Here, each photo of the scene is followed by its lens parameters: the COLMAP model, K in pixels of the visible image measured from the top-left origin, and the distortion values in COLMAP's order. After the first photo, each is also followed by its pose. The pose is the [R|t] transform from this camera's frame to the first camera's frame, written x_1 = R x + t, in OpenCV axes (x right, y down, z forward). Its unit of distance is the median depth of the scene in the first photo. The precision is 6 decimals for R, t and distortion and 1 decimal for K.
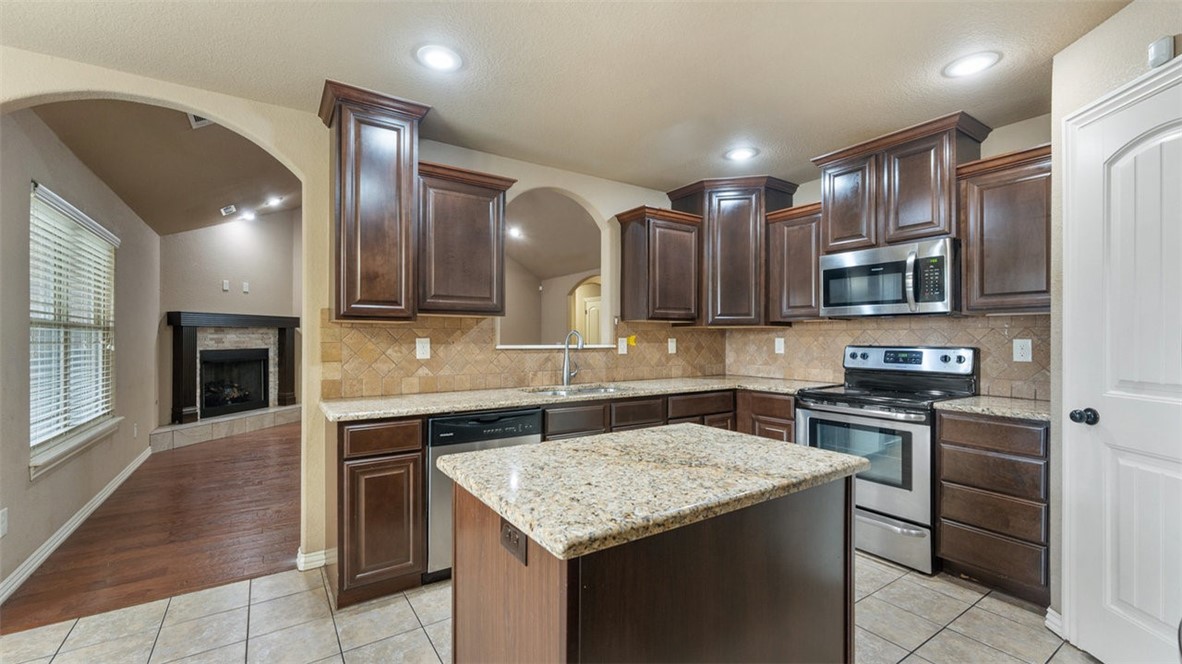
lens RADIAL K [[485.9, 0, 591.0], [0, 485.9, 332.0], [0, 0, 1]] dist [0.001608, 0.000129]
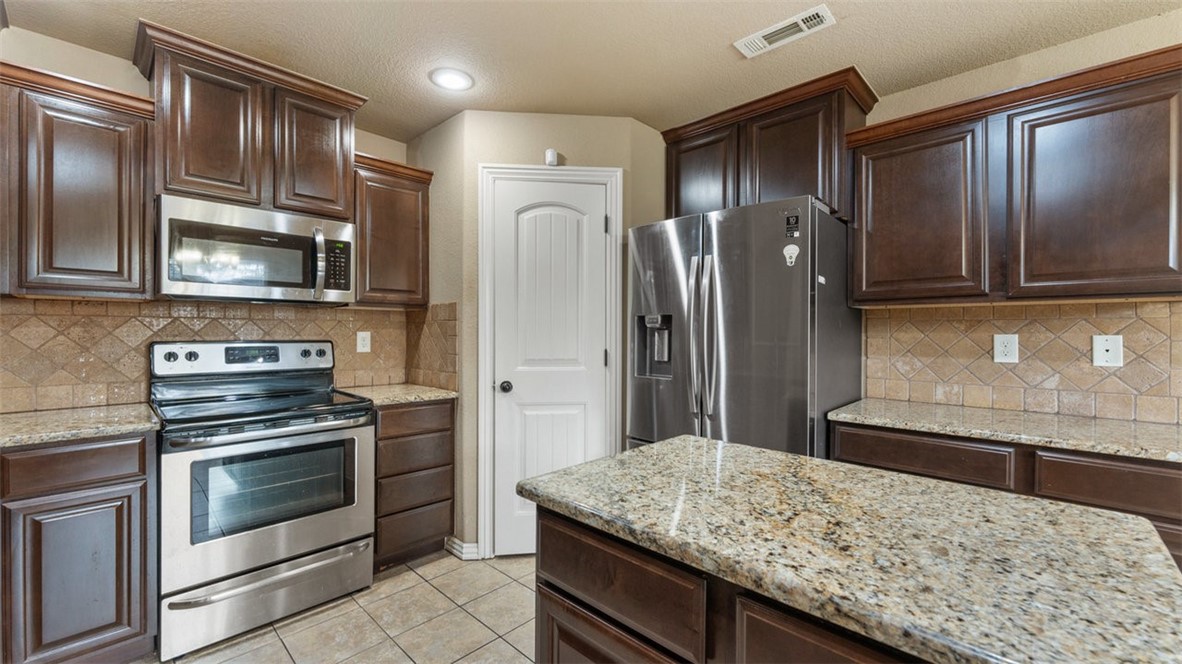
lens RADIAL K [[467.7, 0, 591.0], [0, 467.7, 332.0], [0, 0, 1]] dist [0.001503, -0.000170]
pose [[-0.209690, -0.002842, 0.977764, -0.307976], [-0.017438, 0.999848, -0.000833, 0.009112], [-0.977613, -0.017225, -0.209707, 0.905616]]
